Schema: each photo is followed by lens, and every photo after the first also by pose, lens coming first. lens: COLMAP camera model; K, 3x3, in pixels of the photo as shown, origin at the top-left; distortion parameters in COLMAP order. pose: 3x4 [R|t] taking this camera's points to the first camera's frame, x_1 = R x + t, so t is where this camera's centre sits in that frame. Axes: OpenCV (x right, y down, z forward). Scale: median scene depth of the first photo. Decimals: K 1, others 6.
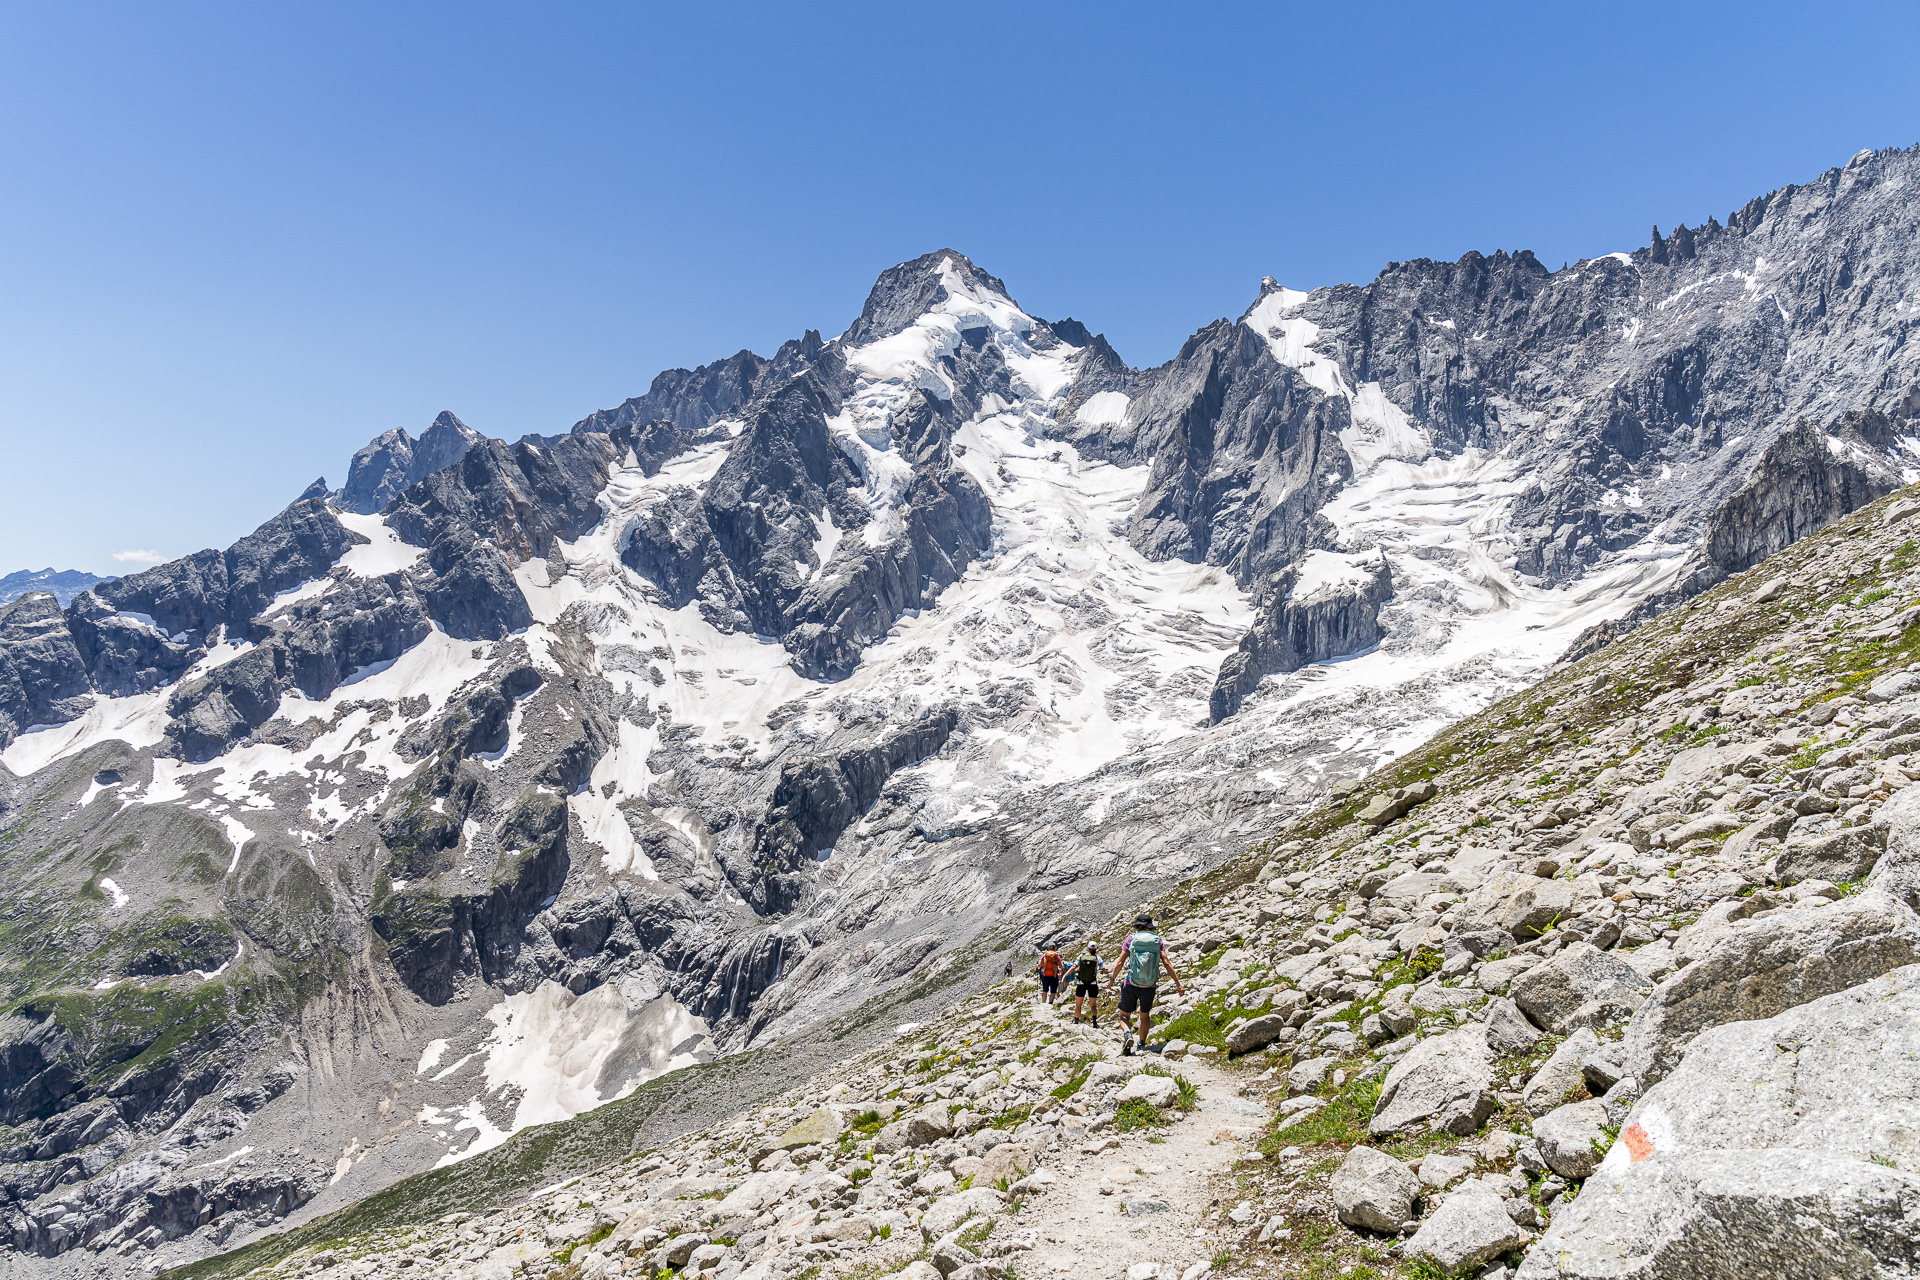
lens RADIAL K [[1287.3, 0, 946.2], [0, 1287.3, 653.1], [0, 0, 1]] dist [-0.017885, 0.010248]
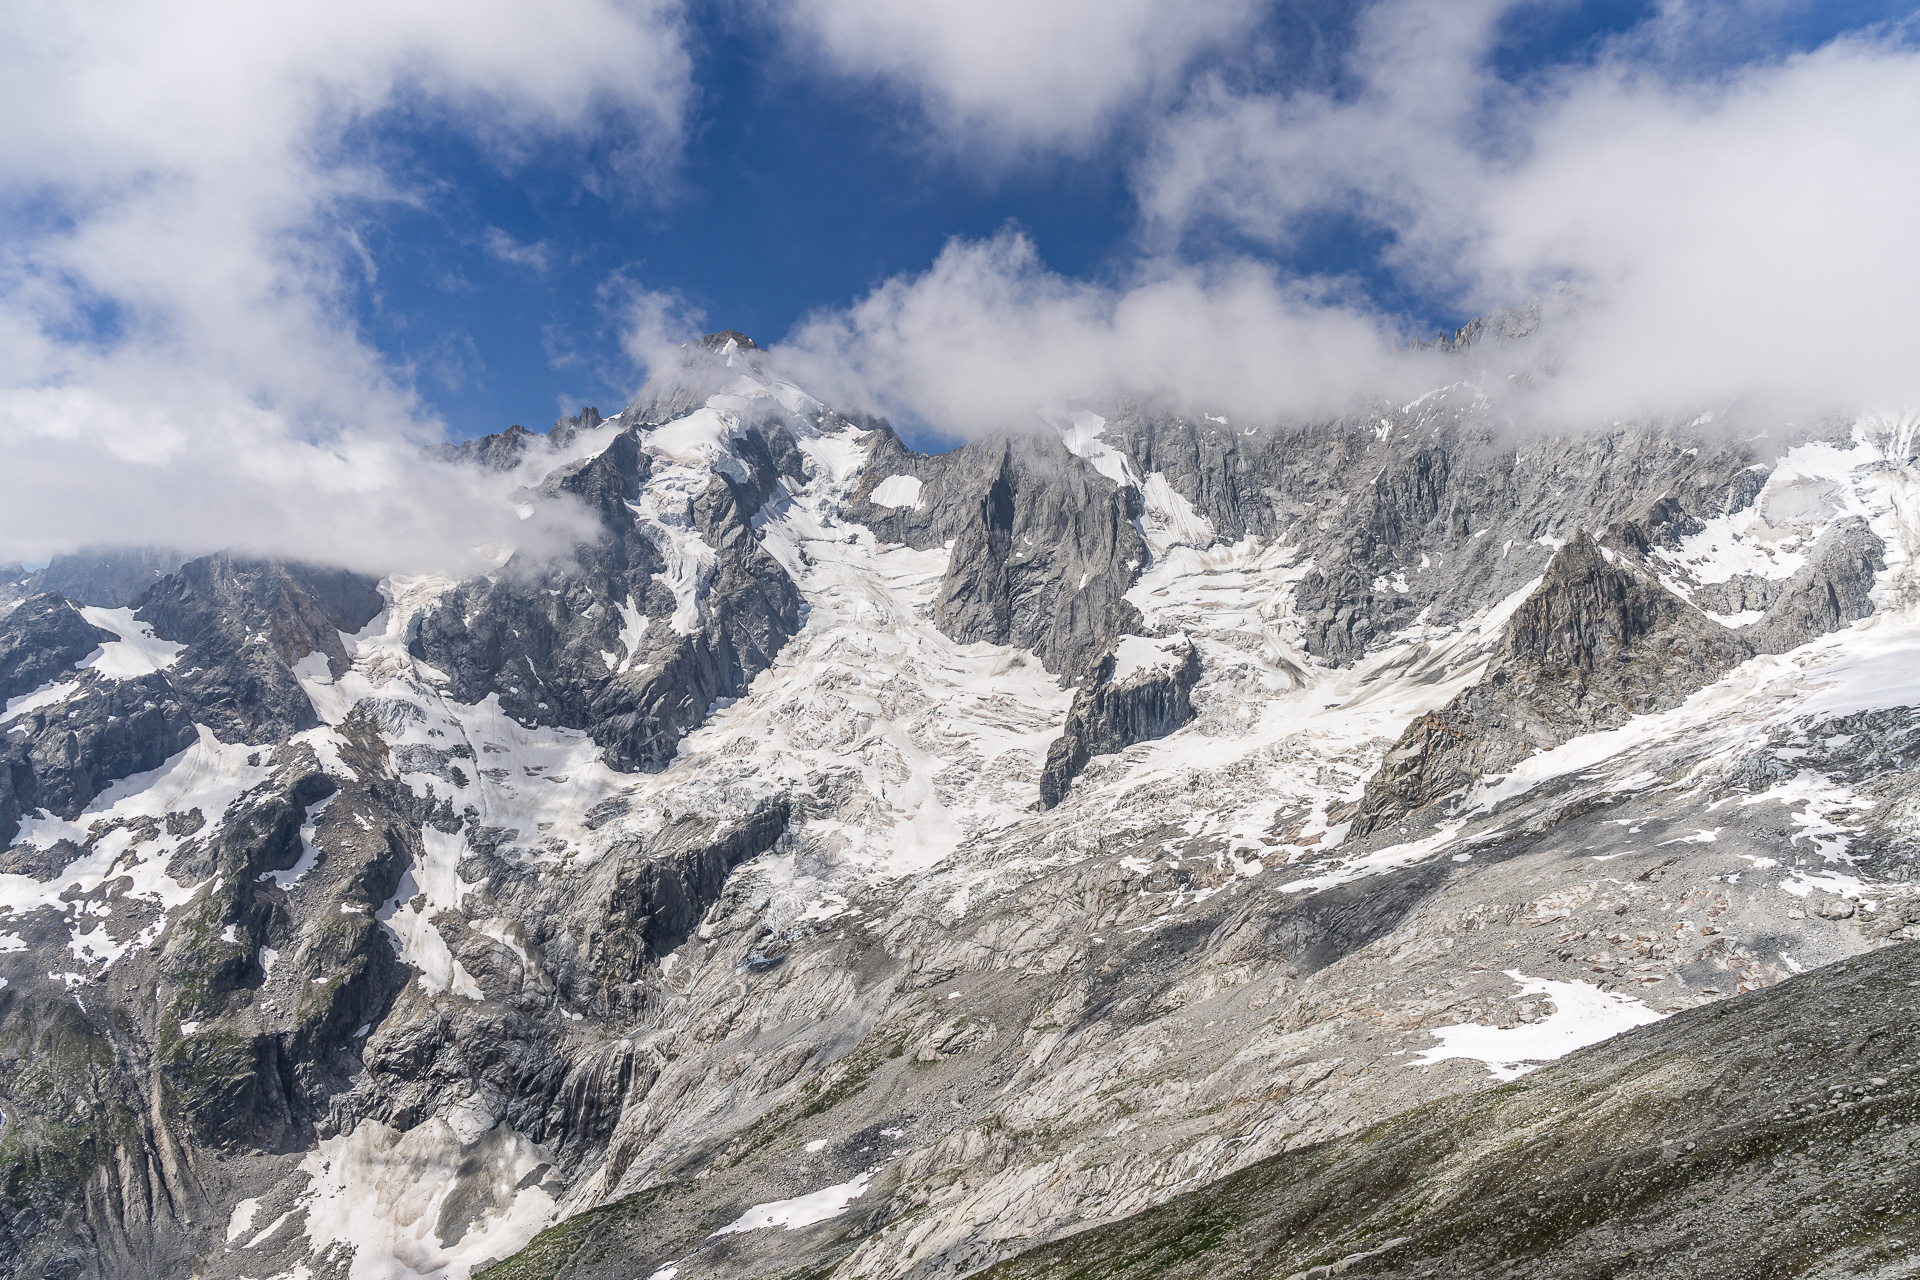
lens RADIAL K [[1287.3, 0, 956.4], [0, 1287.3, 648.6], [0, 0, 1]] dist [-0.017885, 0.010248]
pose [[0.978100, -0.017675, 0.207384, -0.067068], [0.028443, 0.998391, -0.049058, -0.020876], [-0.206183, 0.053883, 0.977029, -0.002159]]
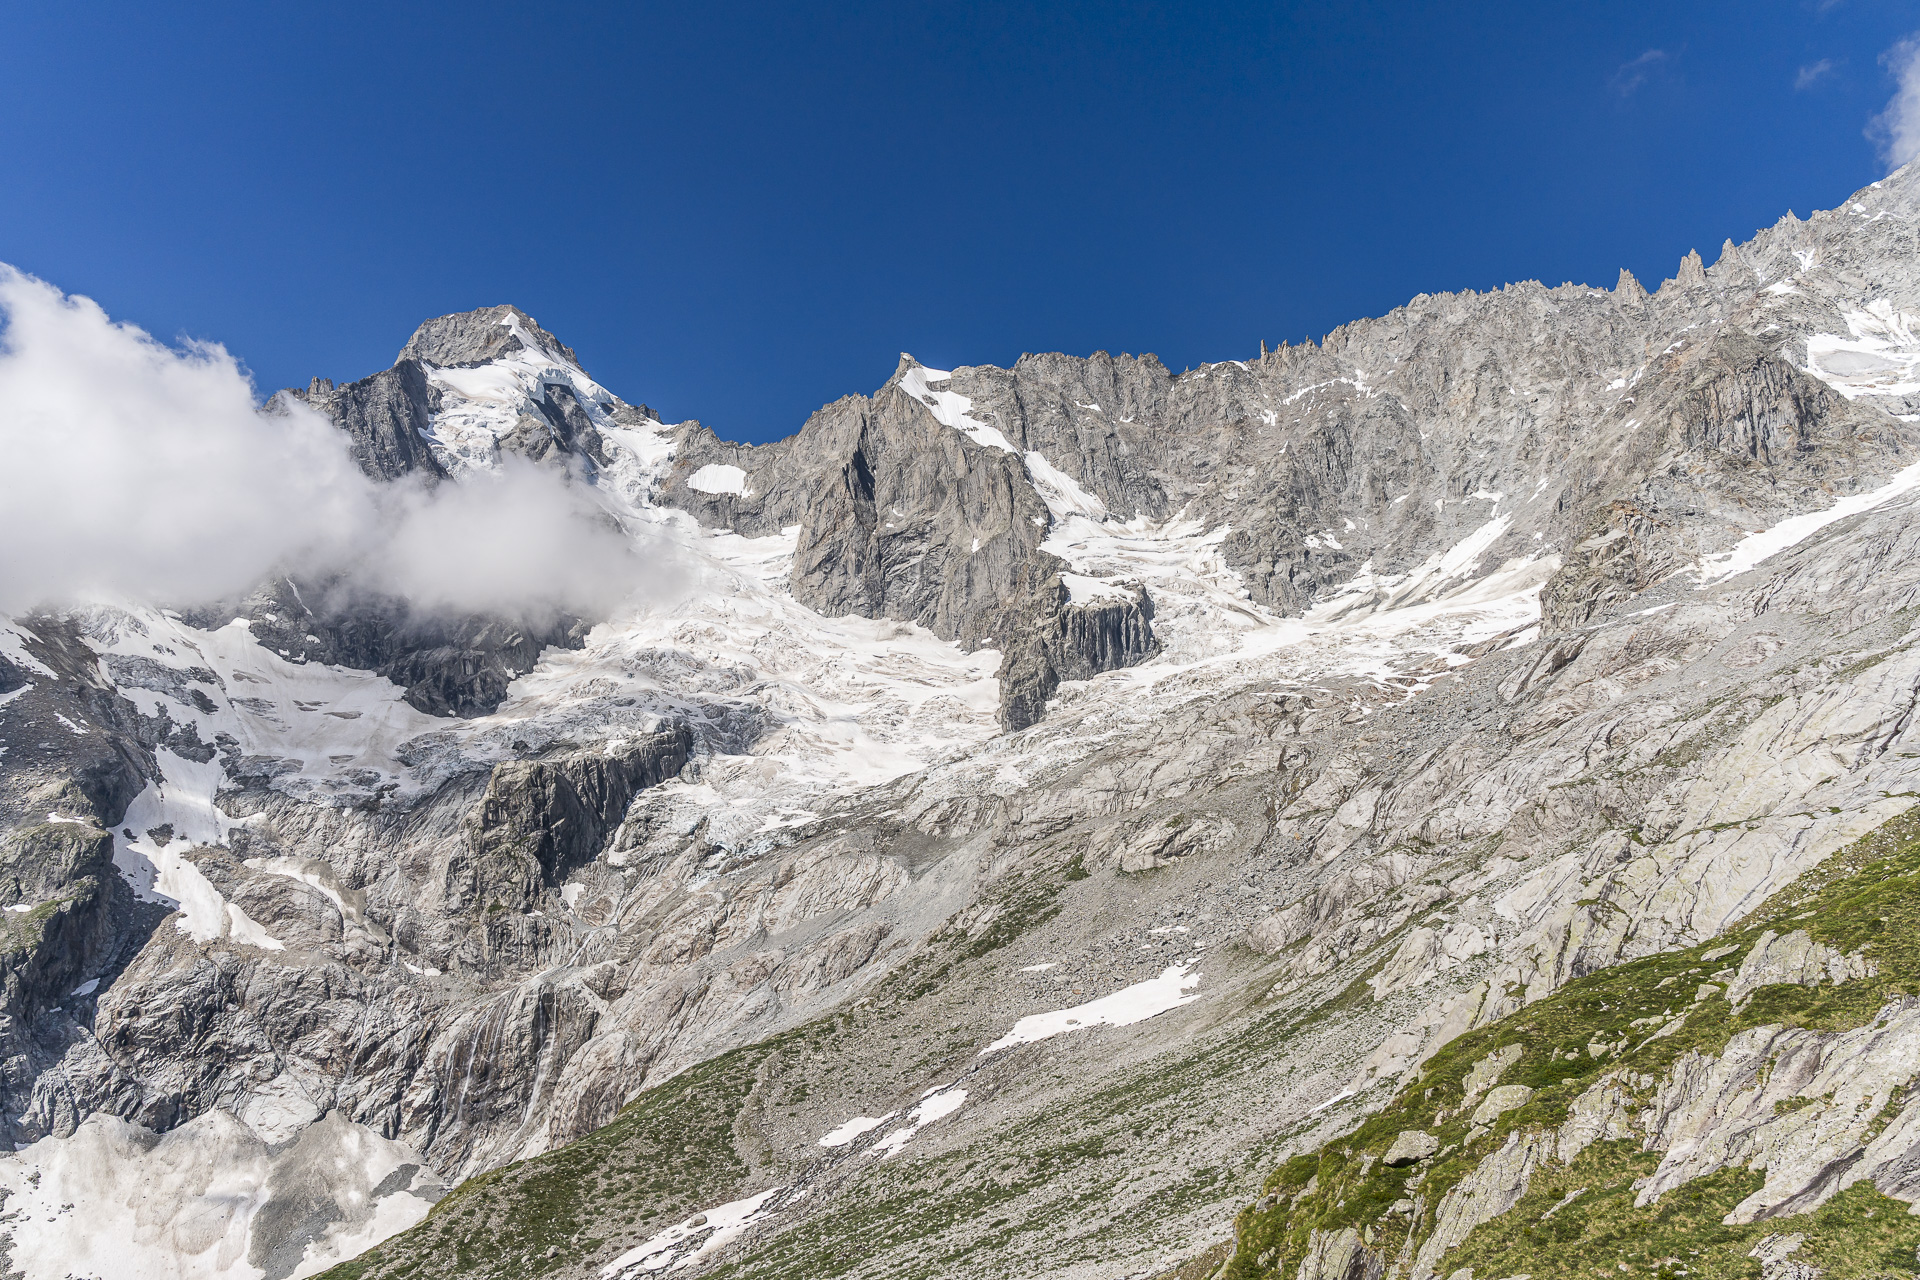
lens RADIAL K [[1287.3, 0, 962.8], [0, 1287.3, 649.8], [0, 0, 1]] dist [-0.017885, 0.010248]
pose [[0.882990, 0.055306, 0.466122, -0.203979], [0.032321, 0.983514, -0.177921, 0.136052], [-0.468278, 0.172169, 0.866645, 0.237676]]
